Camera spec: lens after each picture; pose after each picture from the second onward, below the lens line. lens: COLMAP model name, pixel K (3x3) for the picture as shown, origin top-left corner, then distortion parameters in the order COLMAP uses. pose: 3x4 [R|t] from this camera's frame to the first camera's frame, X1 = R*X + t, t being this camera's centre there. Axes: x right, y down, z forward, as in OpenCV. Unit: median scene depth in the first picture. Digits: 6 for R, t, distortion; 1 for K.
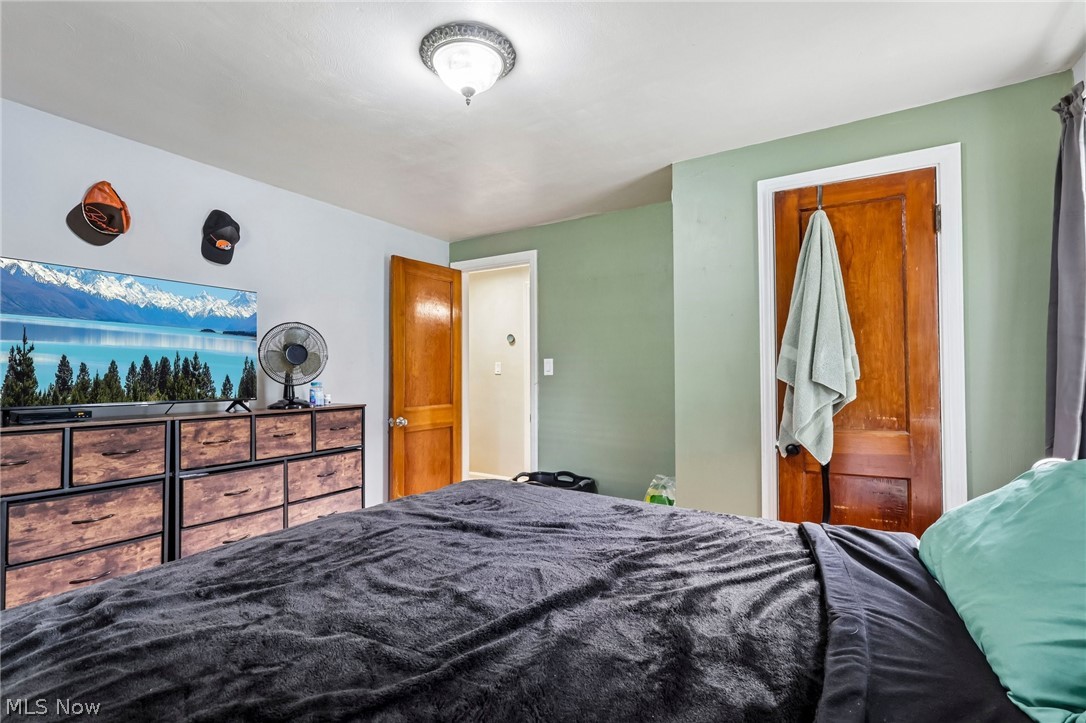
lens RADIAL K [[502.8, 0, 542.5], [0, 502.8, 366.6], [0, 0, 1]] dist [-0.001830, 0.001157]
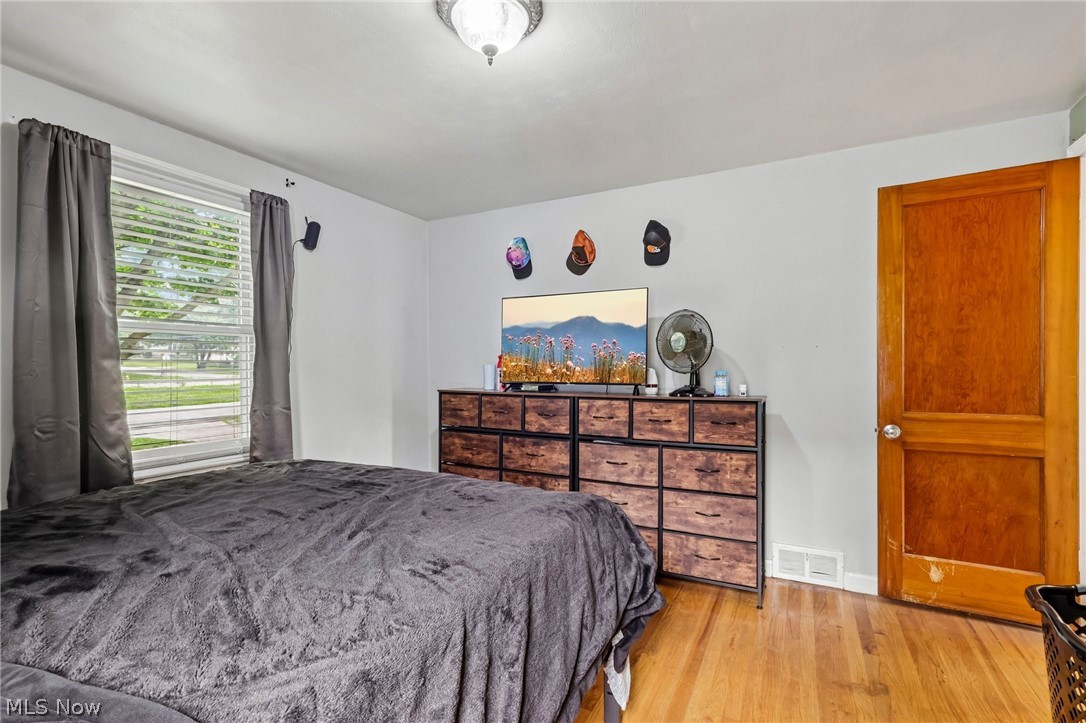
lens RADIAL K [[502.8, 0, 544.0], [0, 502.8, 360.5], [0, 0, 1]] dist [-0.001830, 0.001157]
pose [[0.068588, -0.001237, -0.997644, 0.530676], [0.019783, 0.999804, 0.000121, 0.007201], [0.997449, -0.019745, 0.068599, 0.722546]]
